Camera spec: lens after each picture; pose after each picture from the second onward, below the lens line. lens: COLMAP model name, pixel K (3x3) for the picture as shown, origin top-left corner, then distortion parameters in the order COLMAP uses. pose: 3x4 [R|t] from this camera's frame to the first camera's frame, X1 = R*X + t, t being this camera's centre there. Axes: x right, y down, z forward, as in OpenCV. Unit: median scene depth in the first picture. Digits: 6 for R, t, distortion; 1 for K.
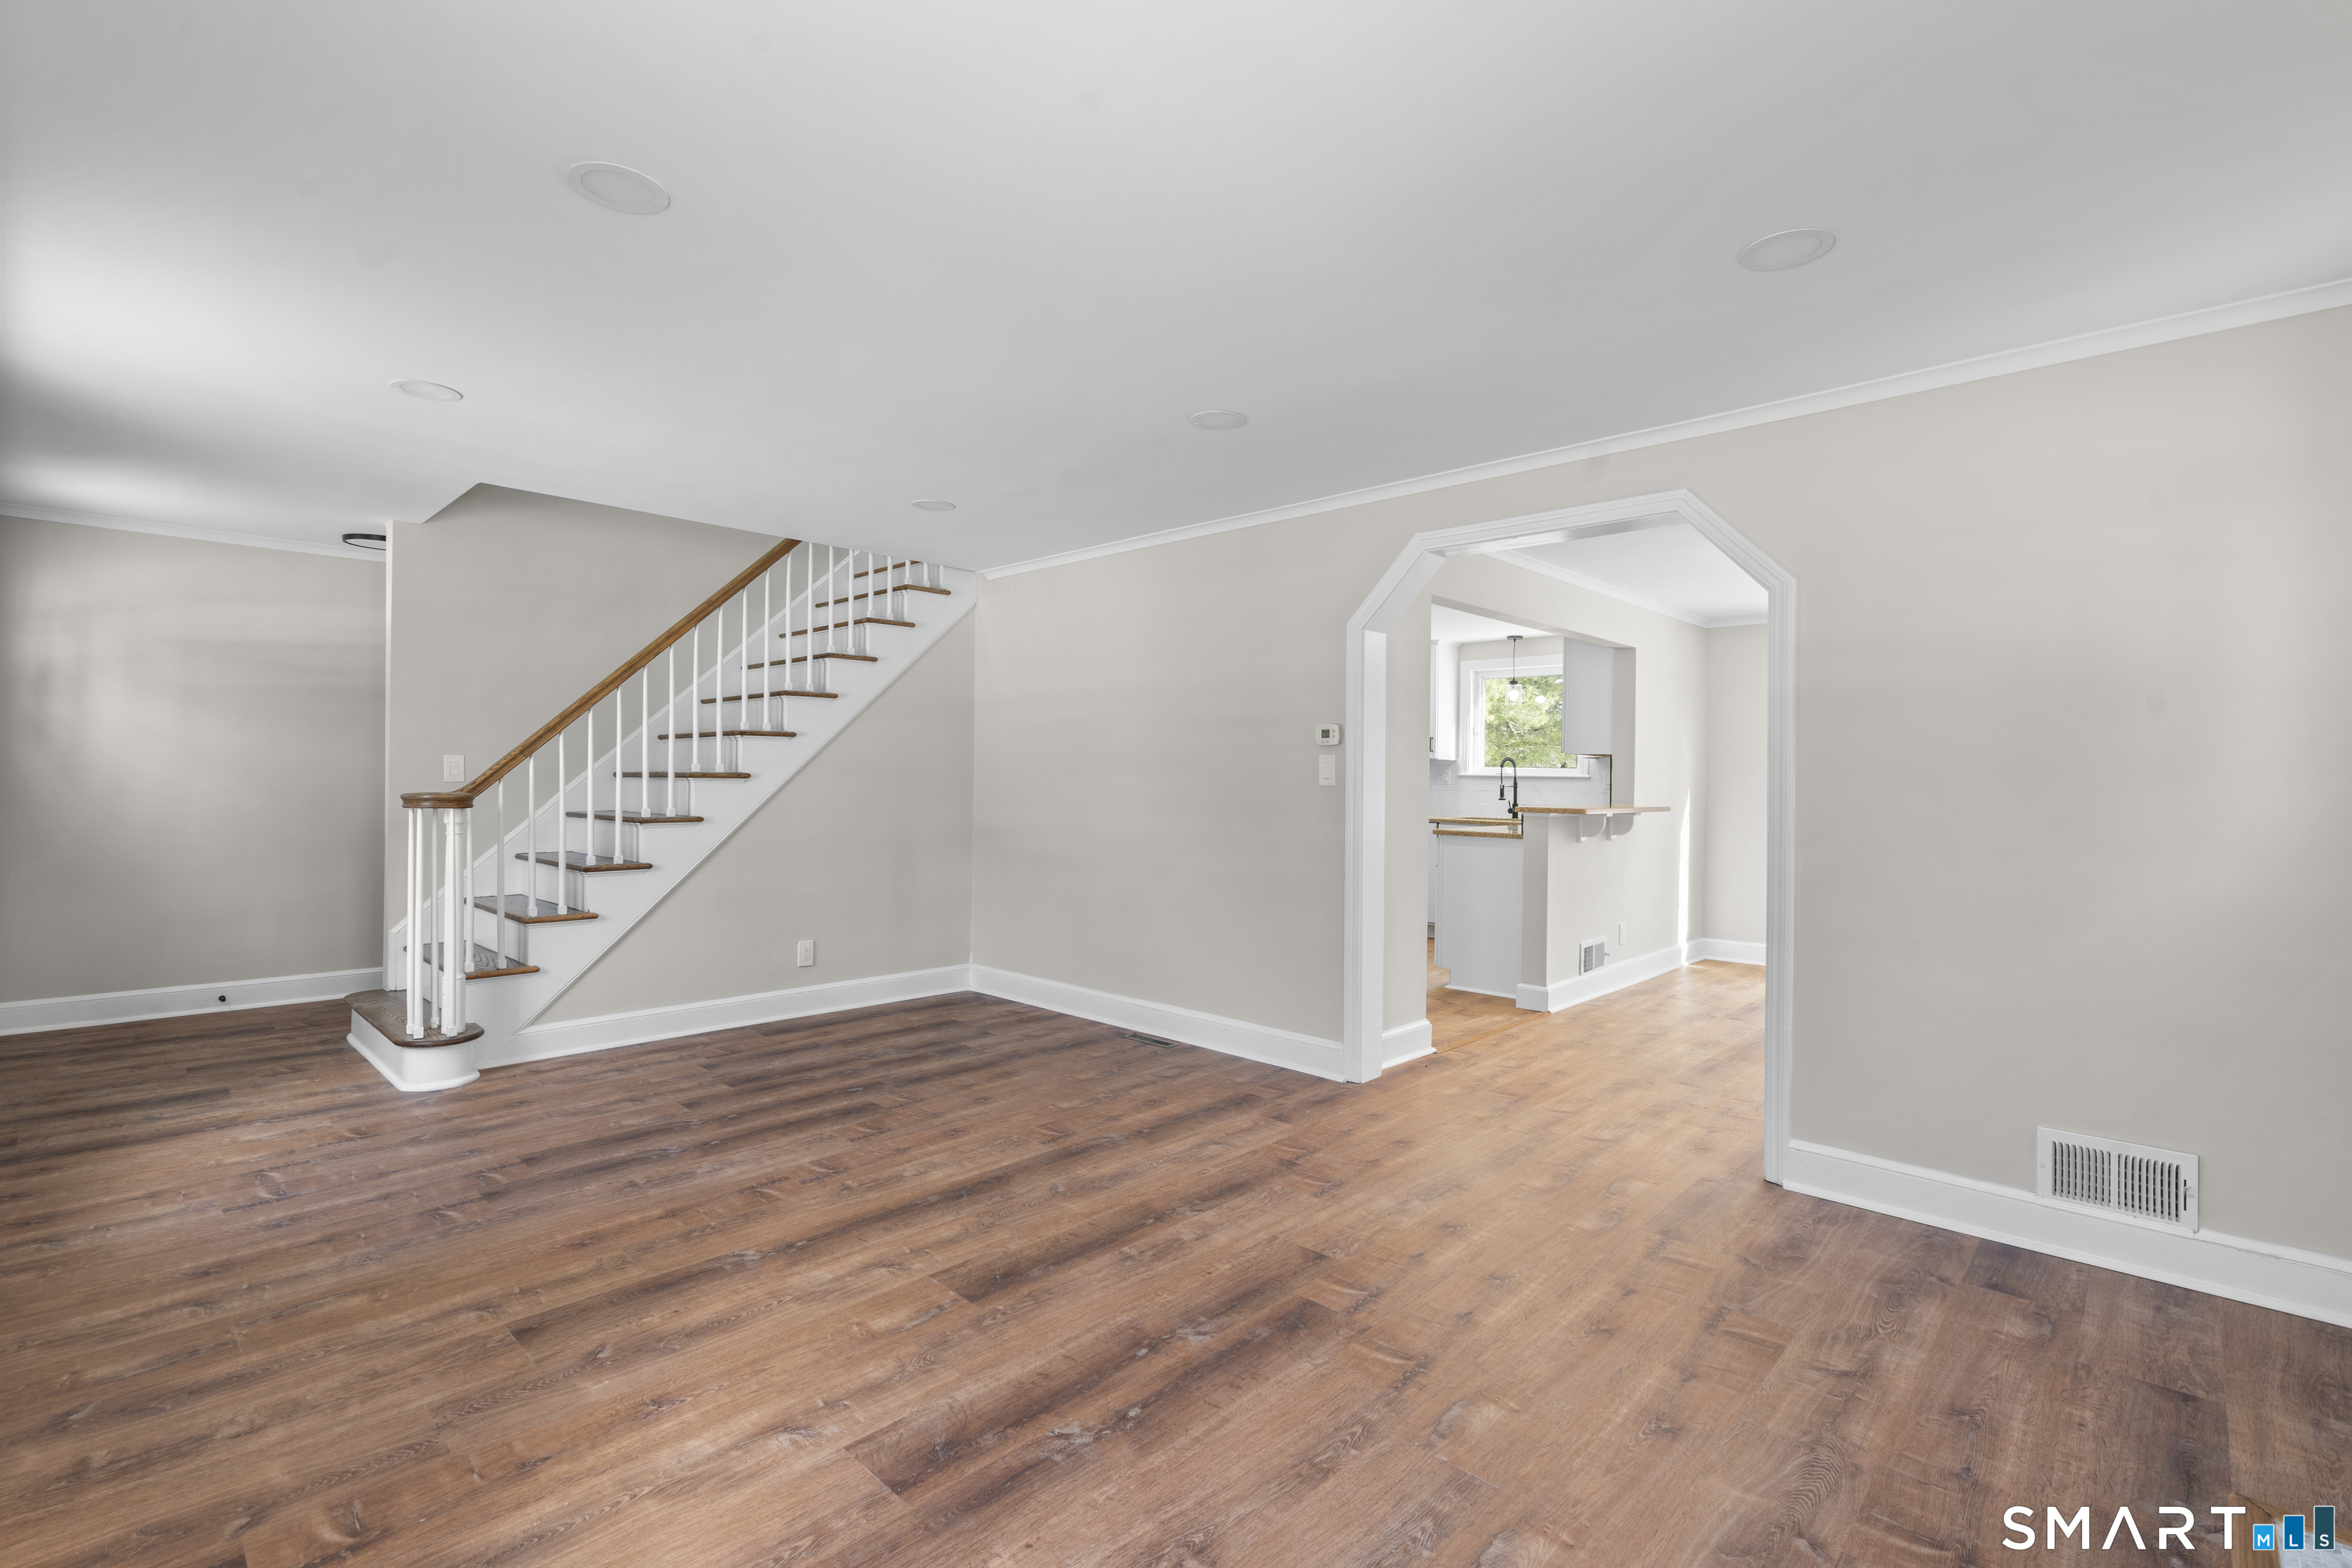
lens RADIAL K [[1060.2, 0, 1179.1], [0, 1060.2, 777.0], [0, 0, 1]] dist [-0.005696, 0.004531]
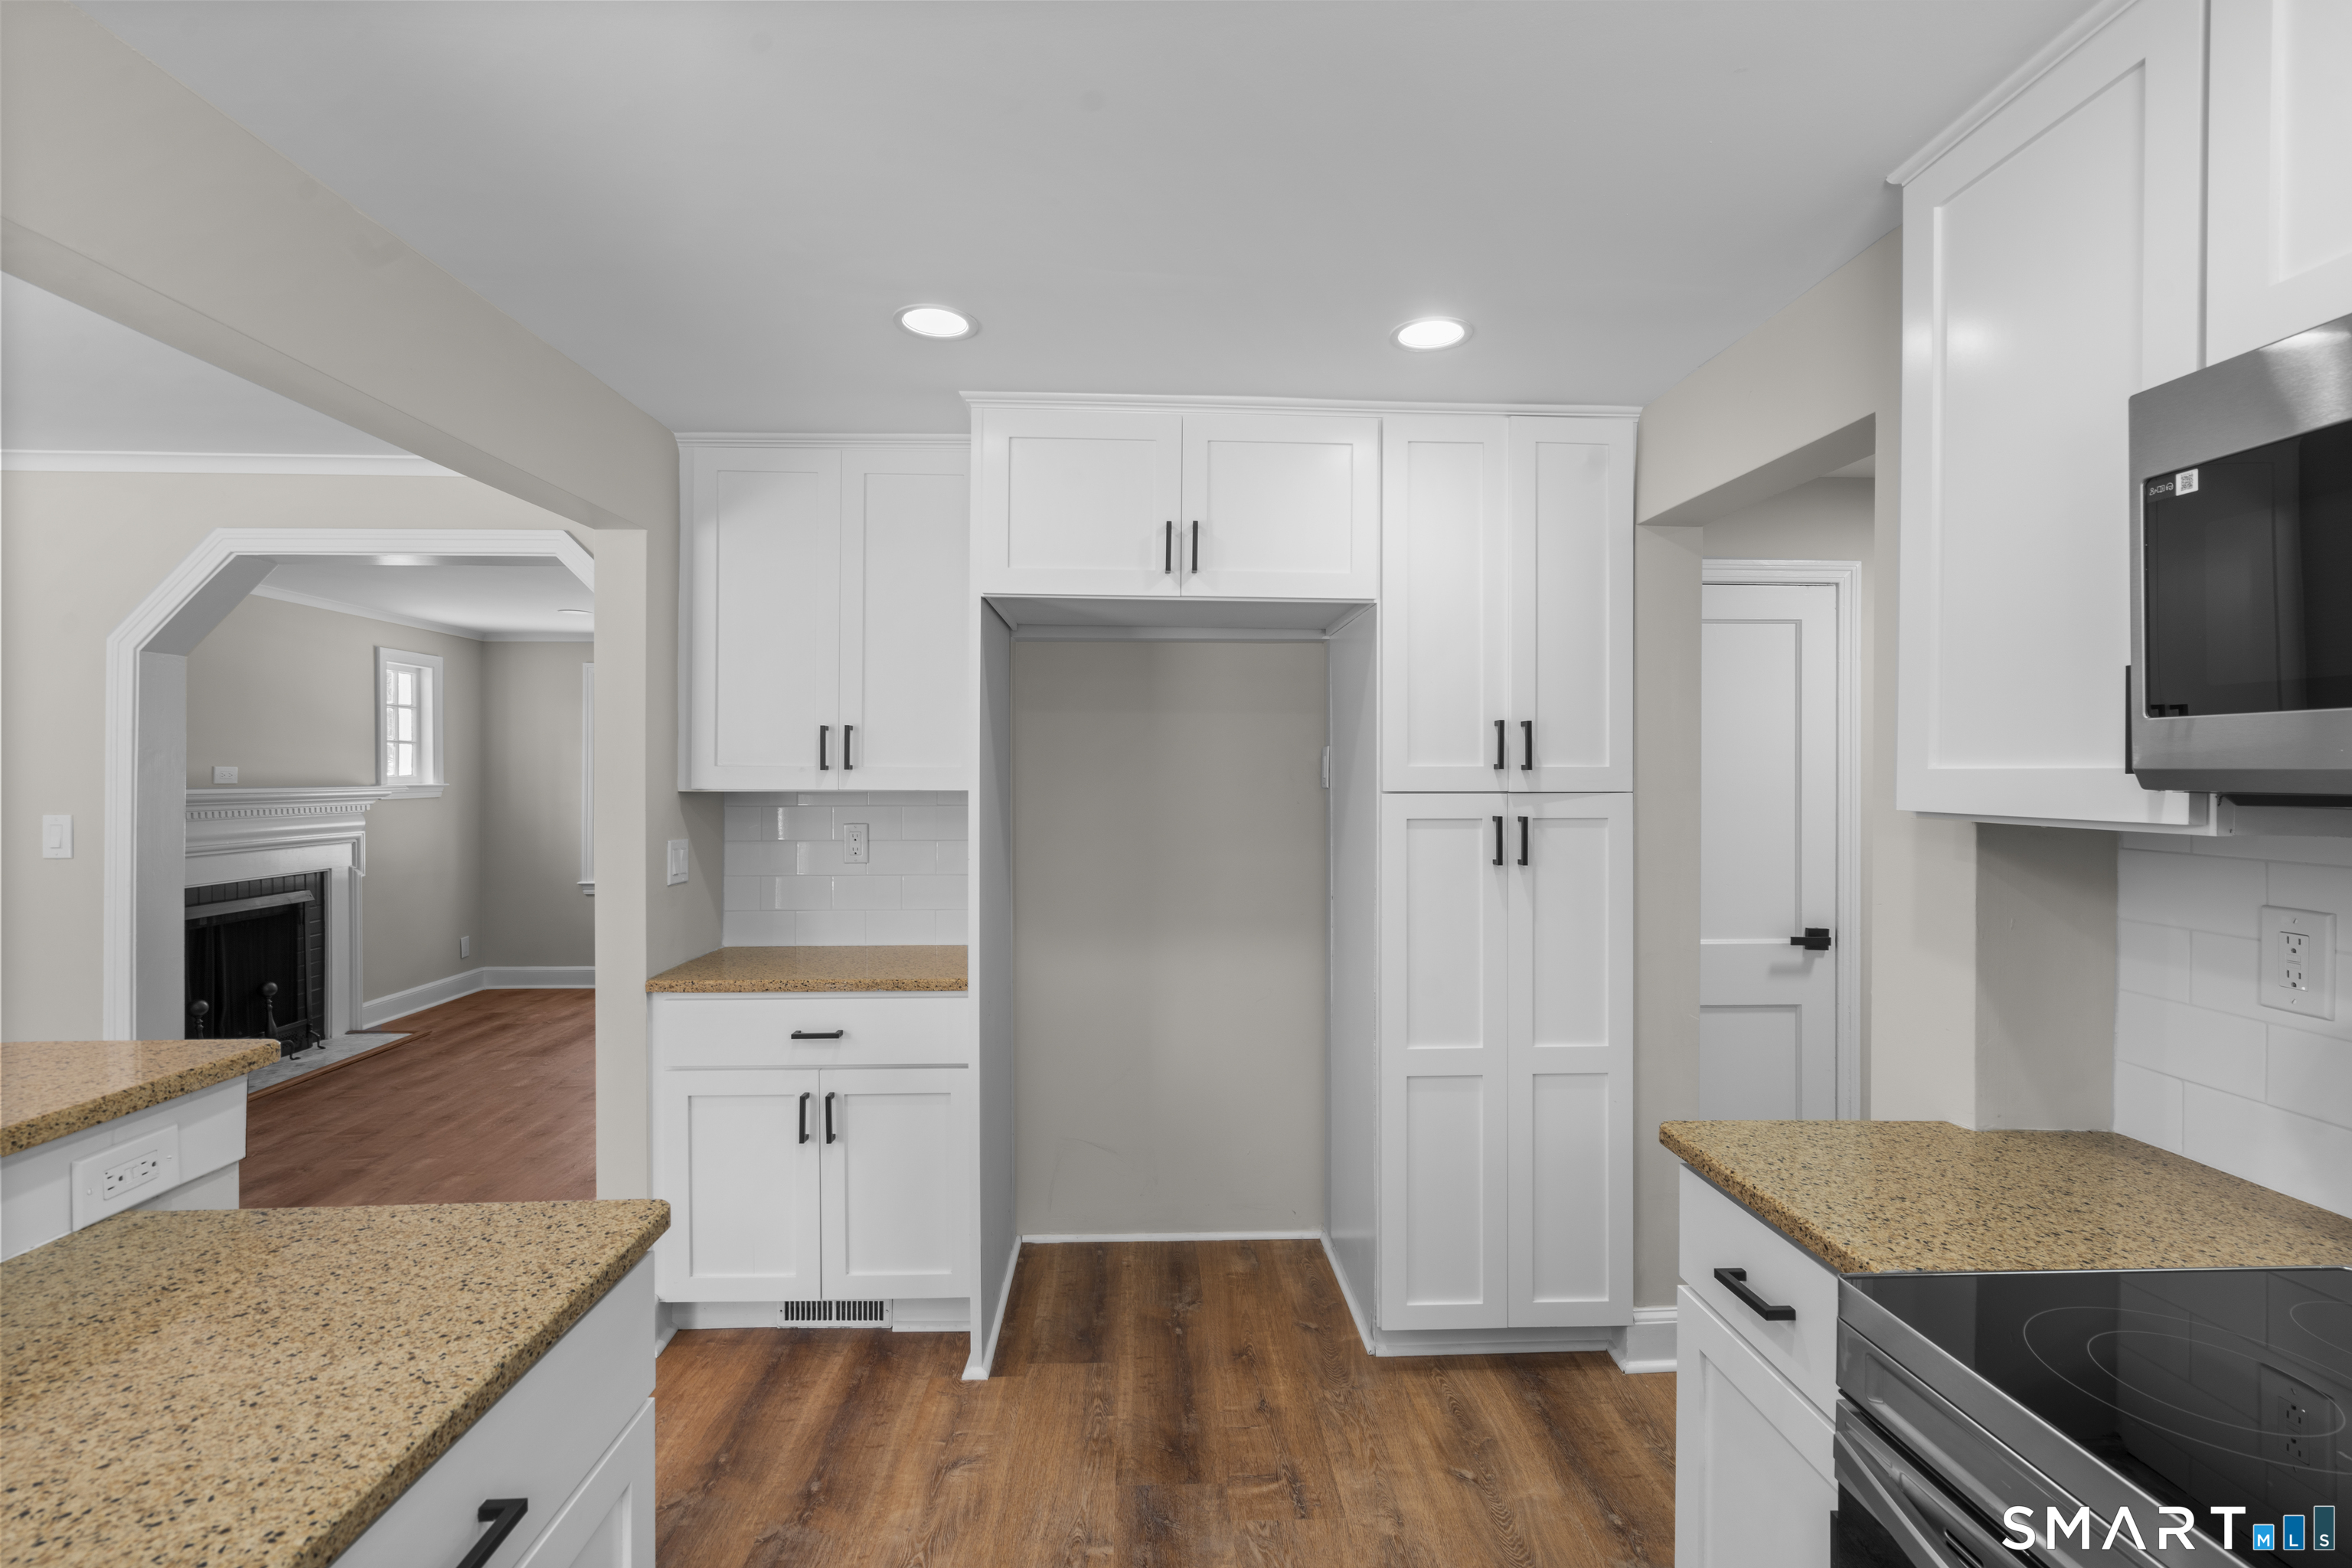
lens RADIAL K [[1060.2, 0, 1179.1], [0, 1060.2, 777.0], [0, 0, 1]] dist [-0.005696, 0.004531]
pose [[-0.696263, -0.009451, -0.717725, 0.604566], [-0.007838, 0.999954, -0.005563, -0.061109], [0.717744, 0.001753, -0.696304, 2.303842]]
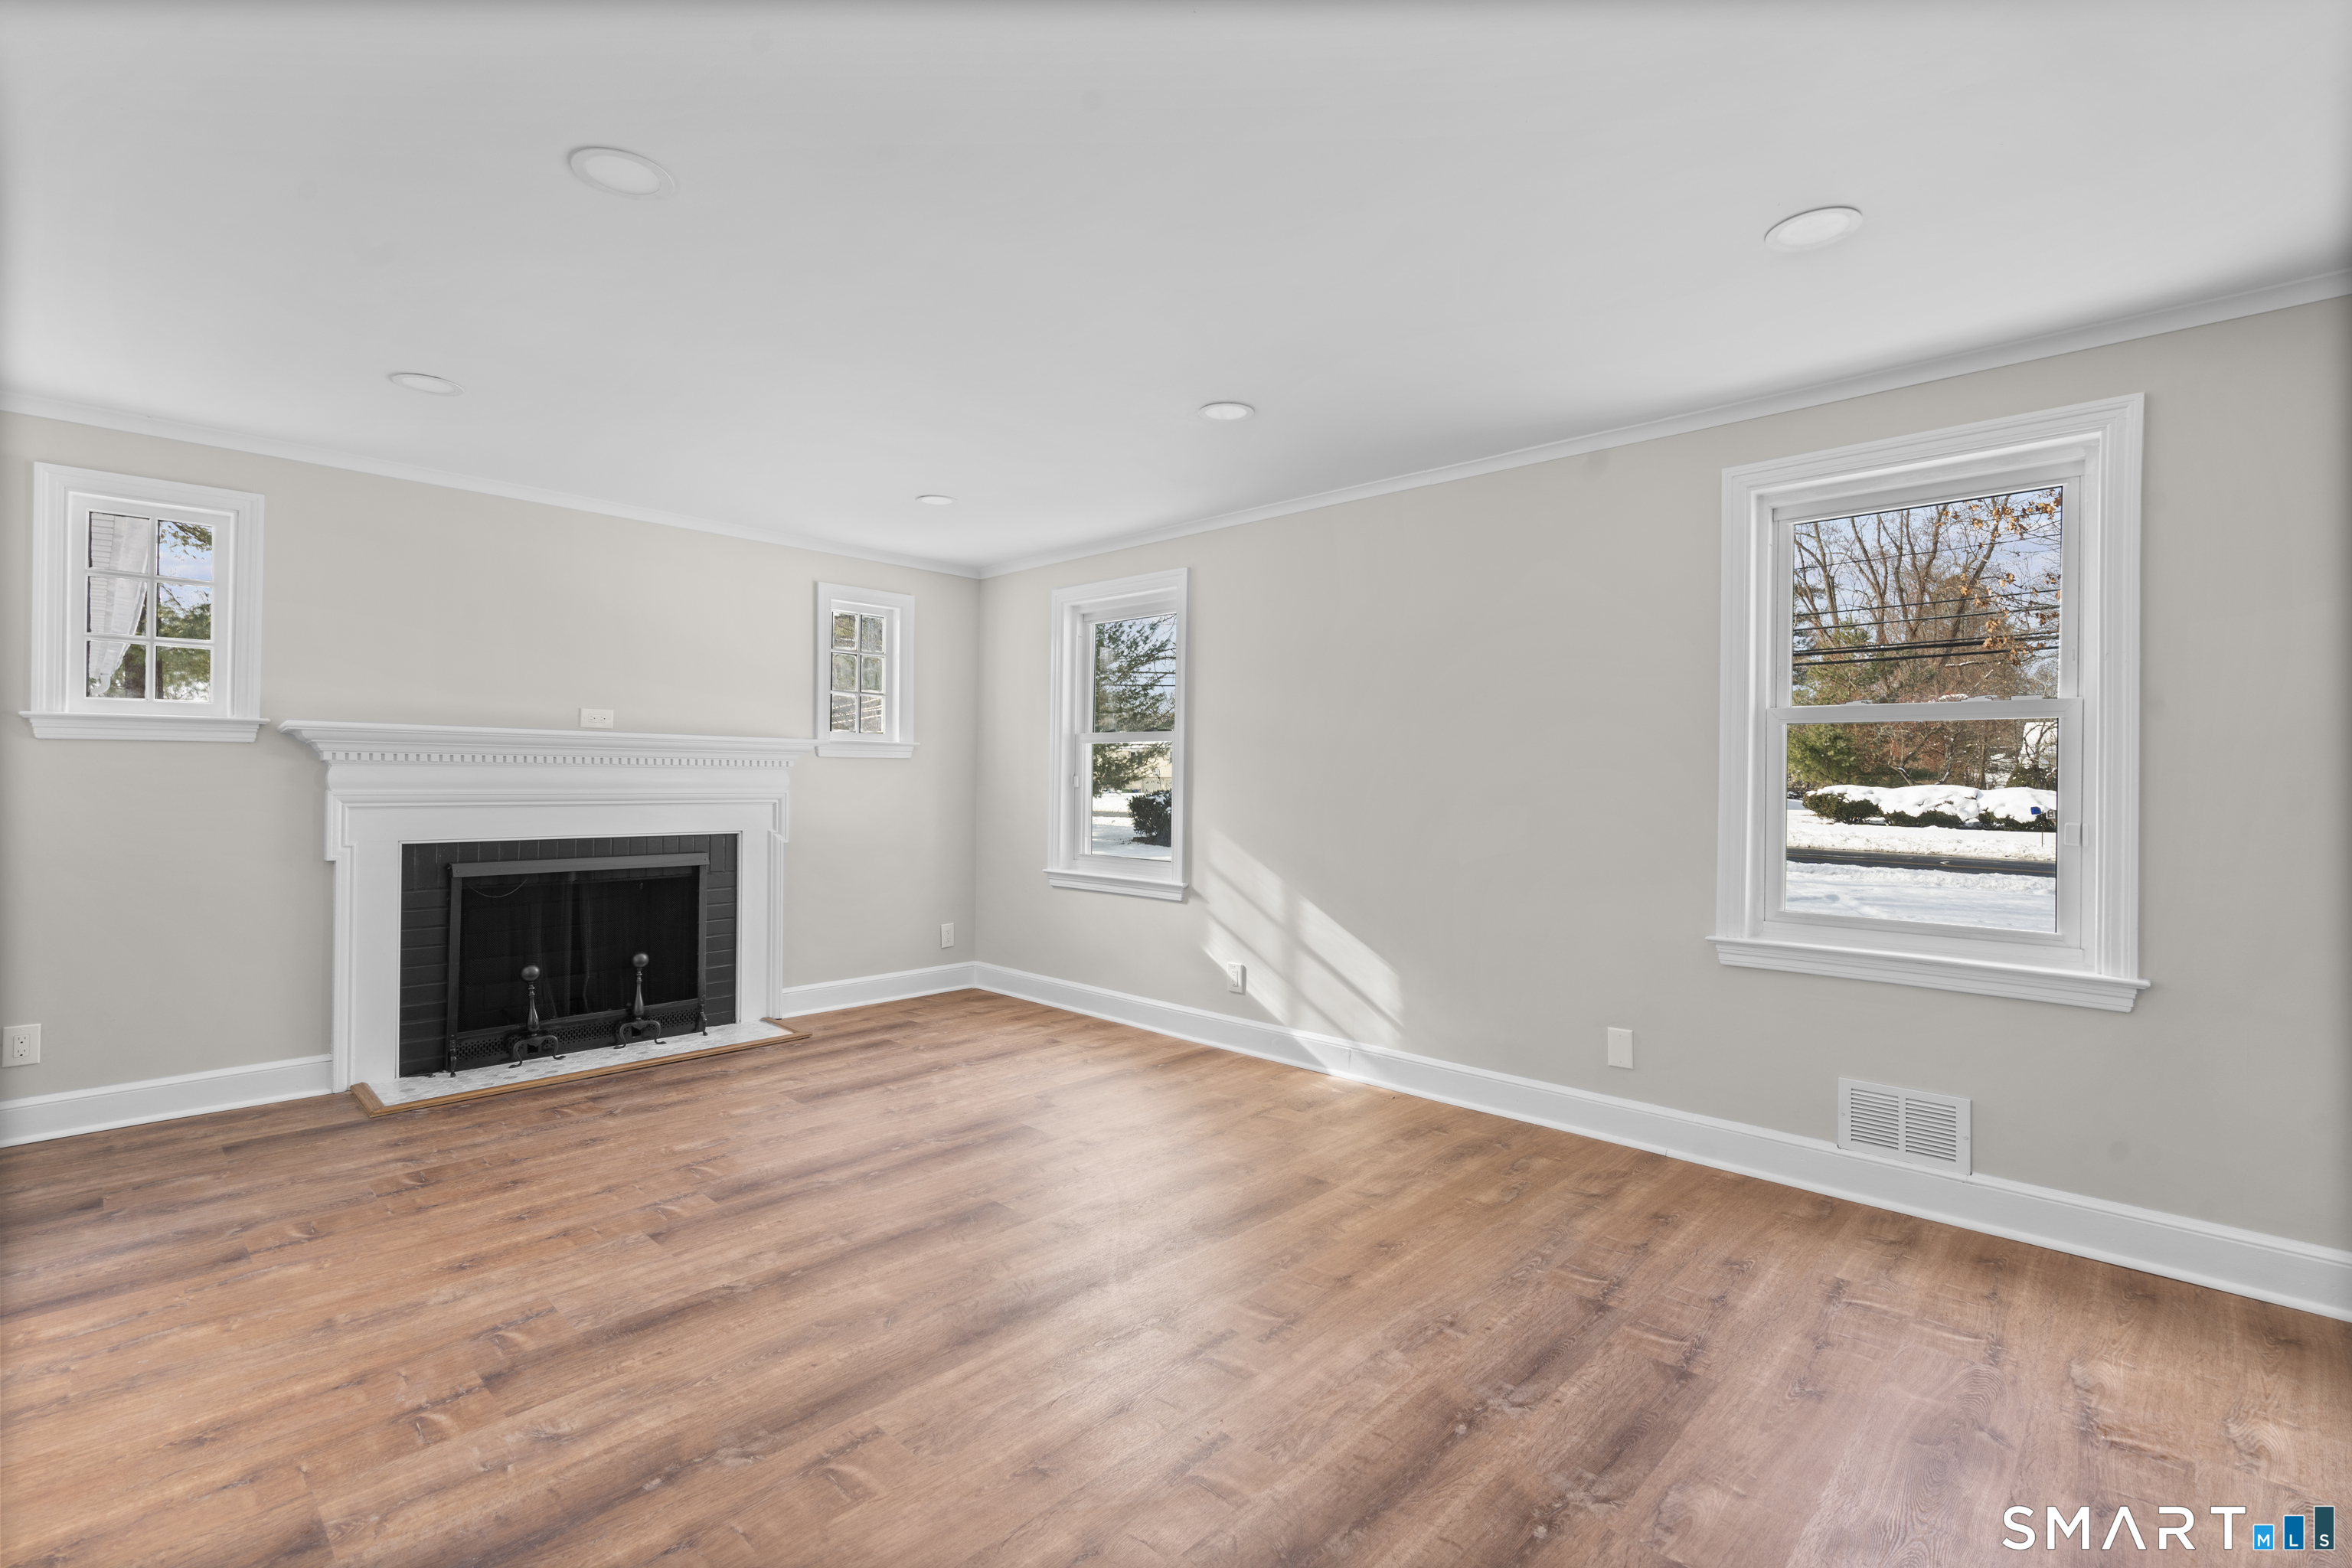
lens RADIAL K [[1060.2, 0, 1179.1], [0, 1060.2, 777.0], [0, 0, 1]] dist [-0.005696, 0.004531]
pose [[-0.999801, -0.019843, 0.002240, -0.295874], [-0.019850, 0.999798, -0.003191, 0.003363], [-0.002176, -0.003235, -0.999992, 1.638488]]
